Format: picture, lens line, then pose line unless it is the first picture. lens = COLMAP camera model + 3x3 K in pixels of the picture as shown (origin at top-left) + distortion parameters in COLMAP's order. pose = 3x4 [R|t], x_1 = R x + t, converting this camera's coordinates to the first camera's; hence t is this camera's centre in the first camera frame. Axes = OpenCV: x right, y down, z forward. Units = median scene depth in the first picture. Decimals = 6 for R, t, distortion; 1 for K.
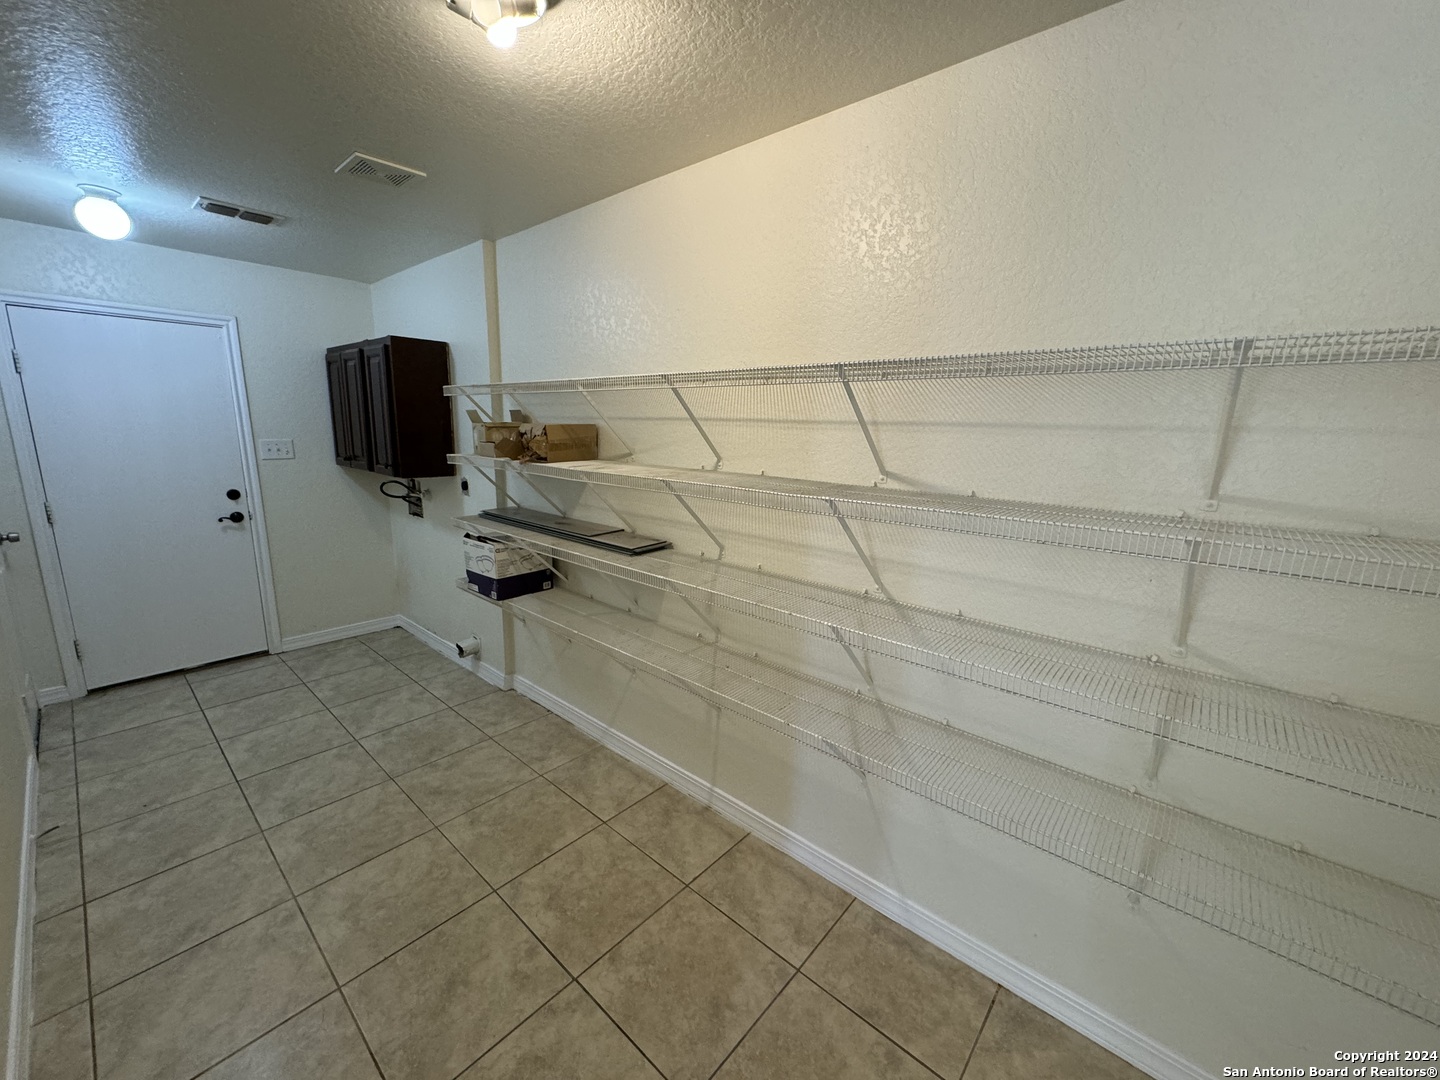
lens RADIAL K [[572.5, 0, 710.9], [0, 572.5, 568.7], [0, 0, 1]] dist [0.000805, 0.000034]
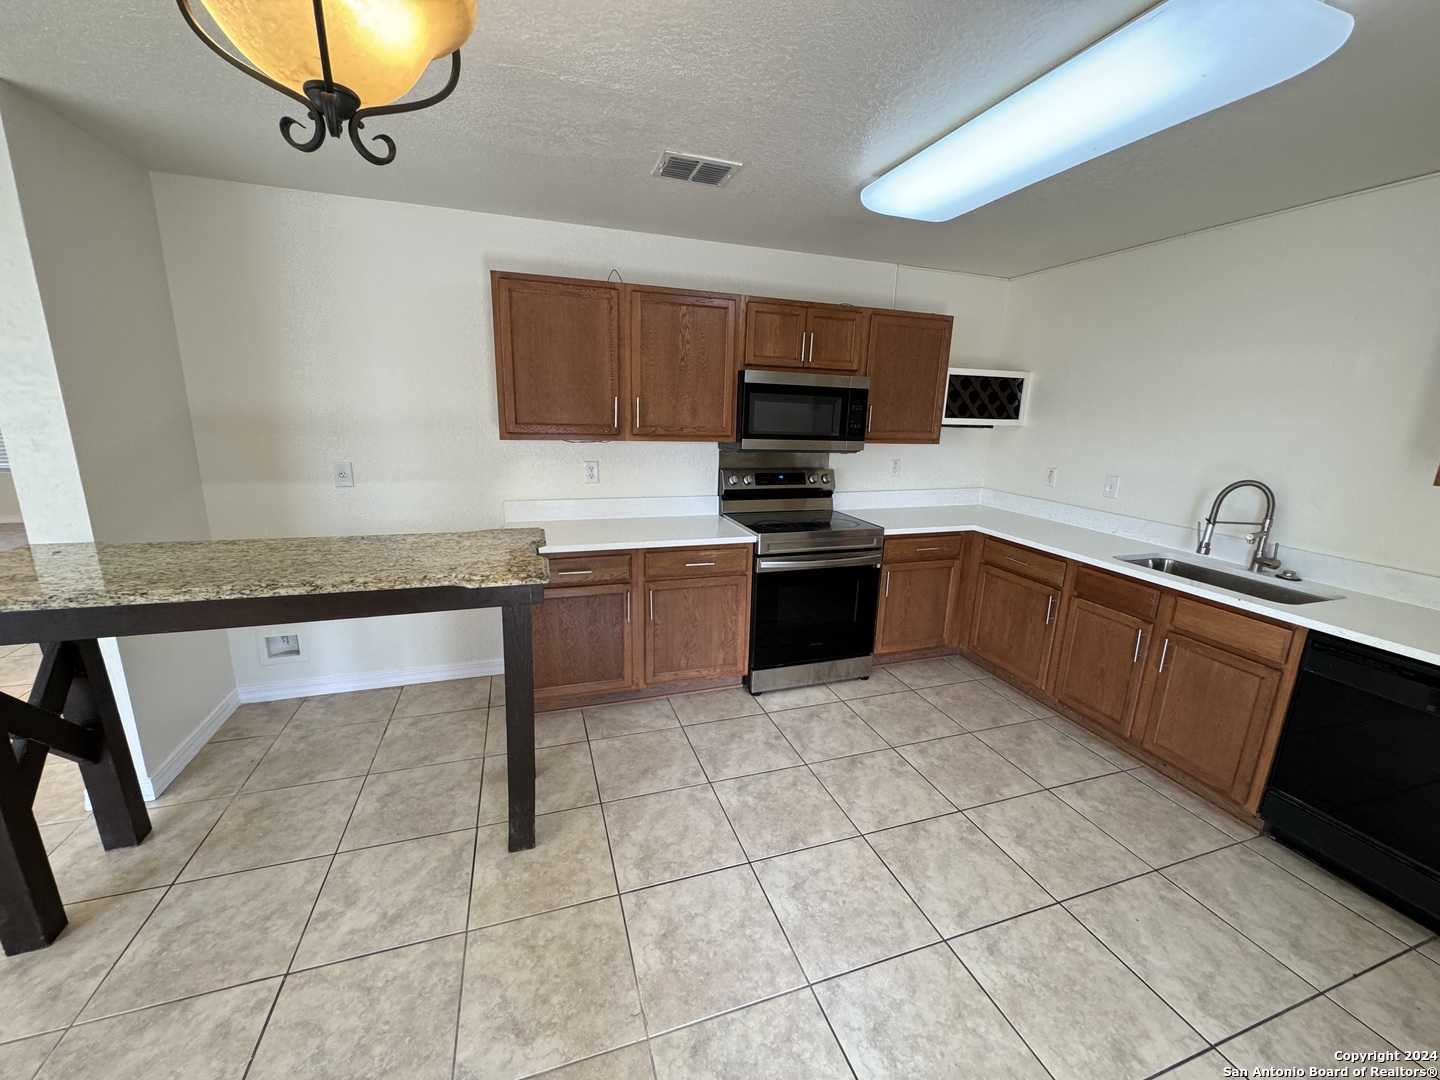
lens RADIAL K [[572.5, 0, 723.6], [0, 572.5, 544.1], [0, 0, 1]] dist [0.000805, 0.000034]
pose [[0.875610, 0.138560, -0.462718, -0.075562], [-0.155102, 0.987896, 0.002321, -0.019177], [0.457439, 0.069736, 0.886502, 0.064523]]
